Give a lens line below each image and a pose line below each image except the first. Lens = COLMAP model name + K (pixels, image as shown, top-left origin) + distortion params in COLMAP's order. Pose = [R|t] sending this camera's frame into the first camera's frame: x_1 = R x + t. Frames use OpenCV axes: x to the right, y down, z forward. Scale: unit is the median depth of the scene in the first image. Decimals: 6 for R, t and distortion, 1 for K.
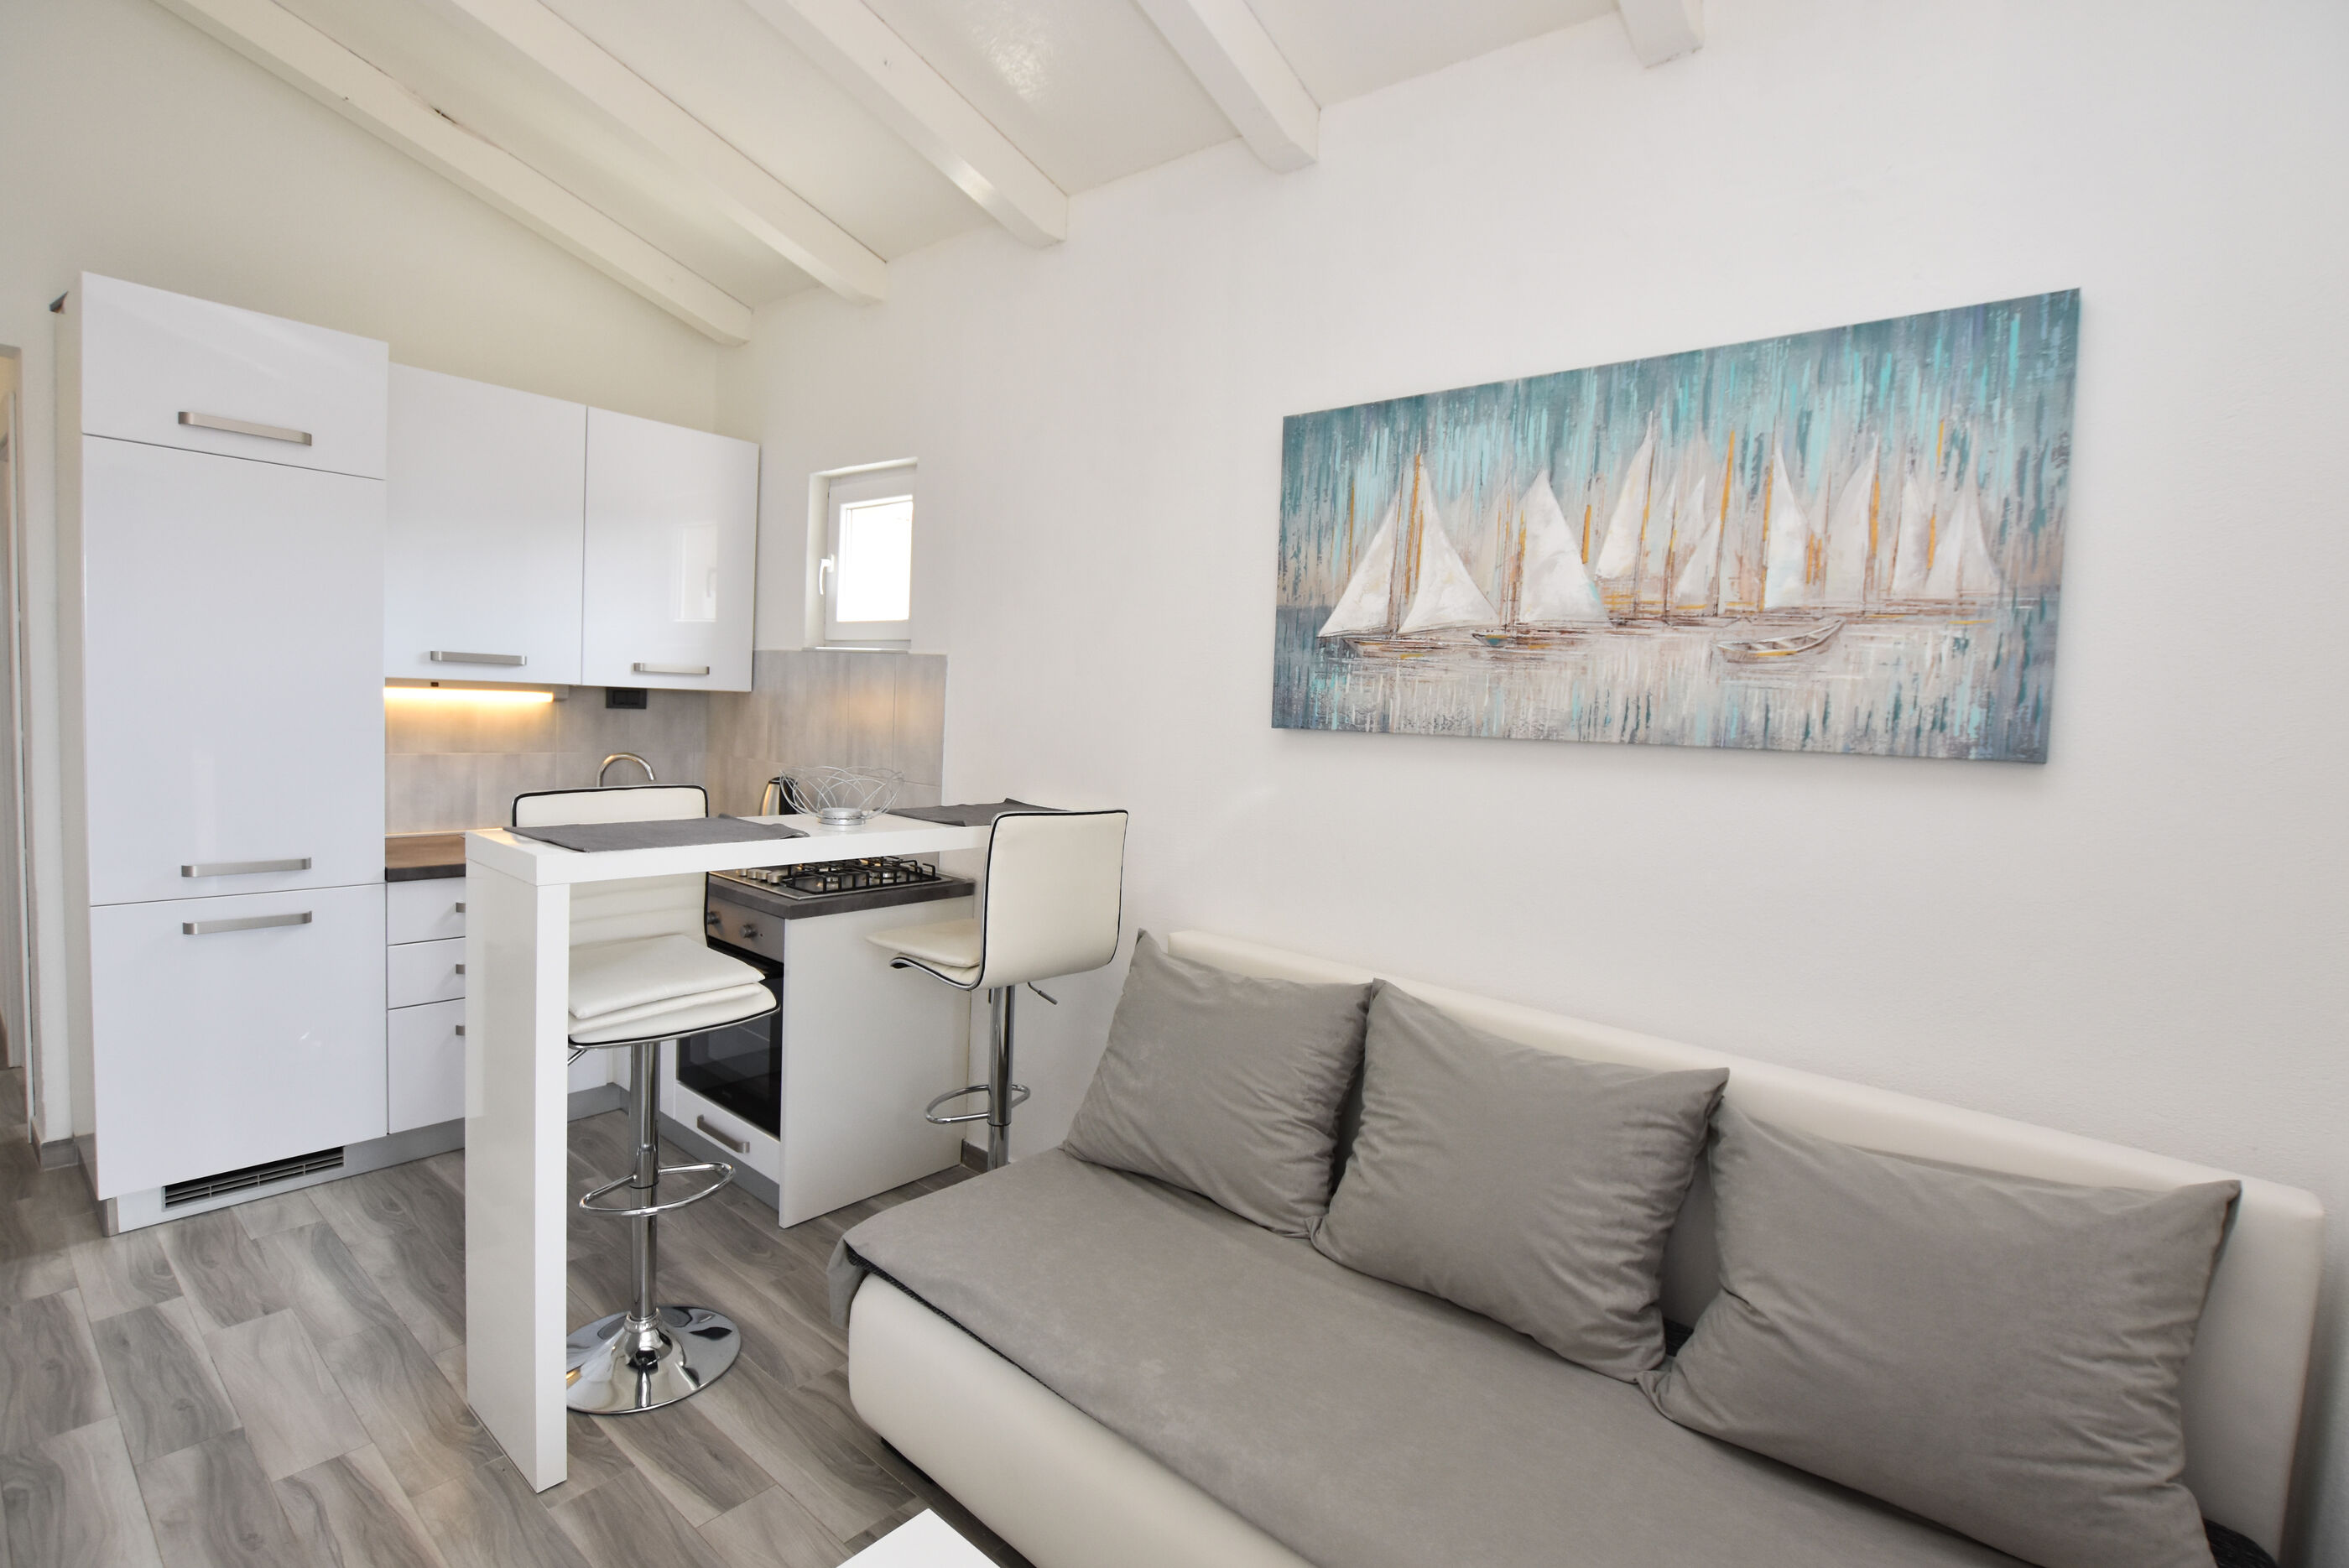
lens RADIAL K [[1046.7, 0, 1162.1], [0, 1046.7, 771.8], [0, 0, 1]] dist [-0.031935, 0.005147]
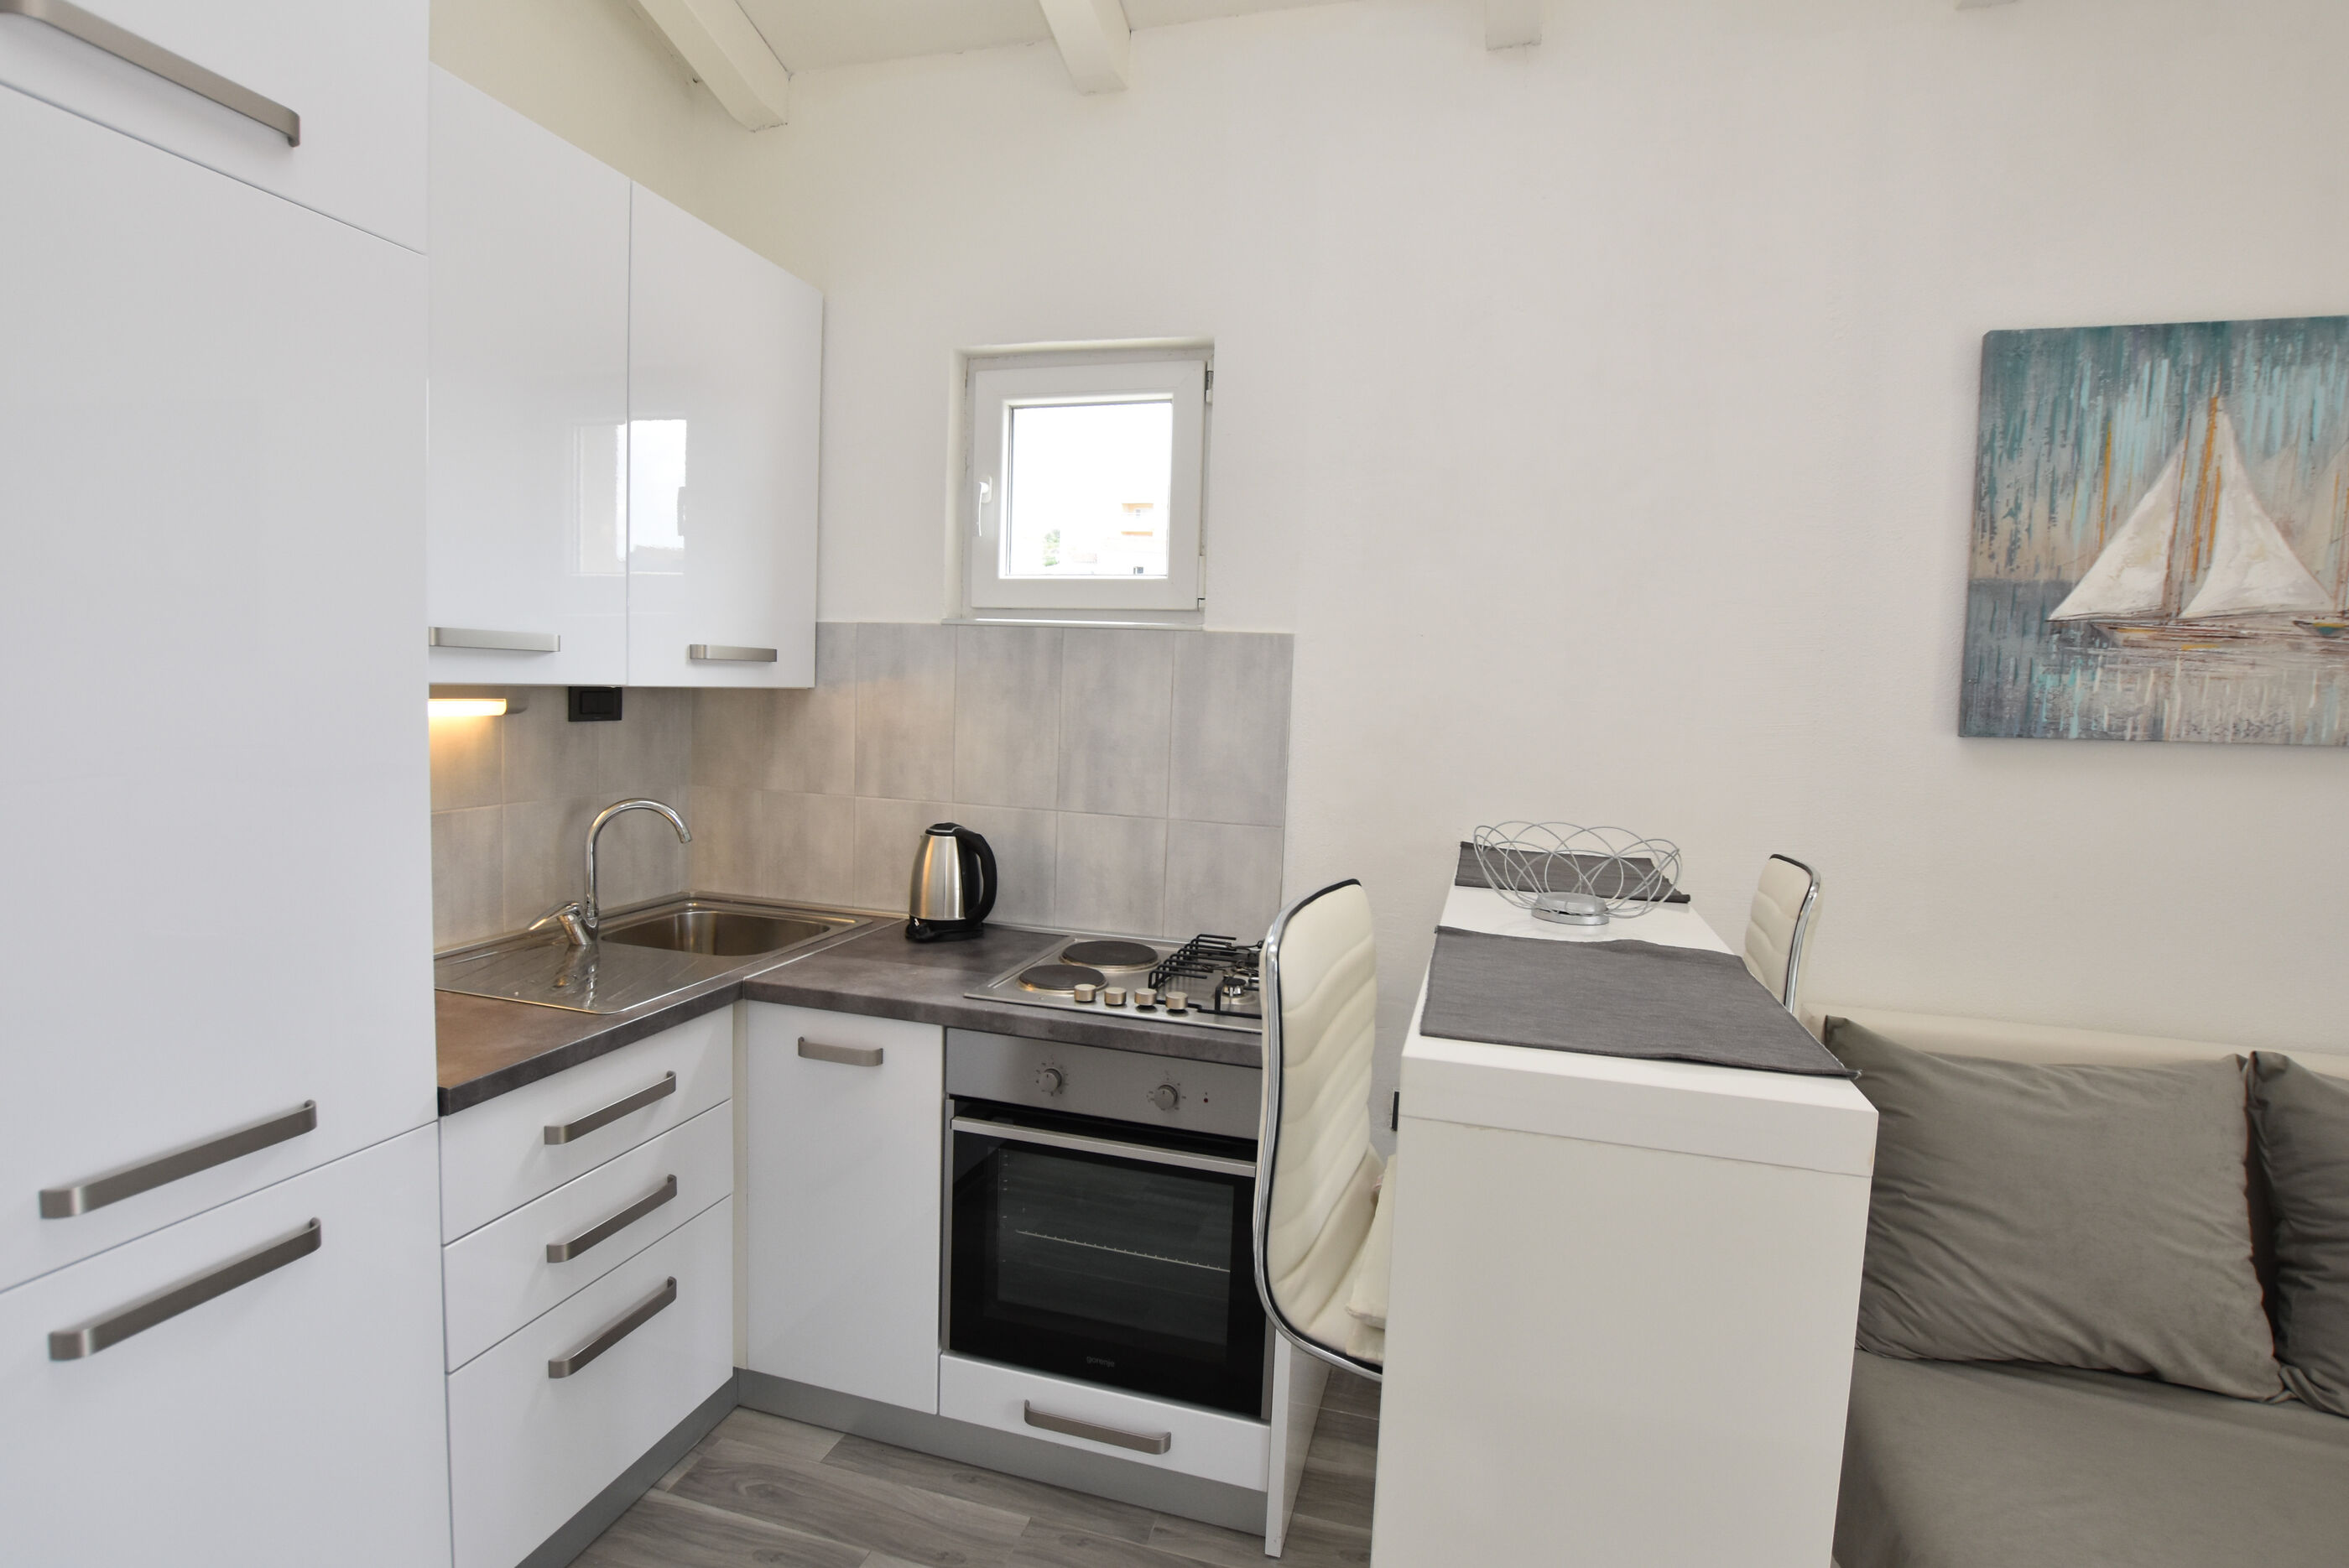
lens RADIAL K [[1111.6, 0, 1181.0], [0, 1111.6, 775.6], [0, 0, 1]] dist [-0.033959, 0.004872]
pose [[0.920063, -0.048189, 0.388796, -0.788573], [0.038288, 0.998716, 0.033178, -0.066099], [-0.389895, -0.015640, 0.920726, 0.511863]]
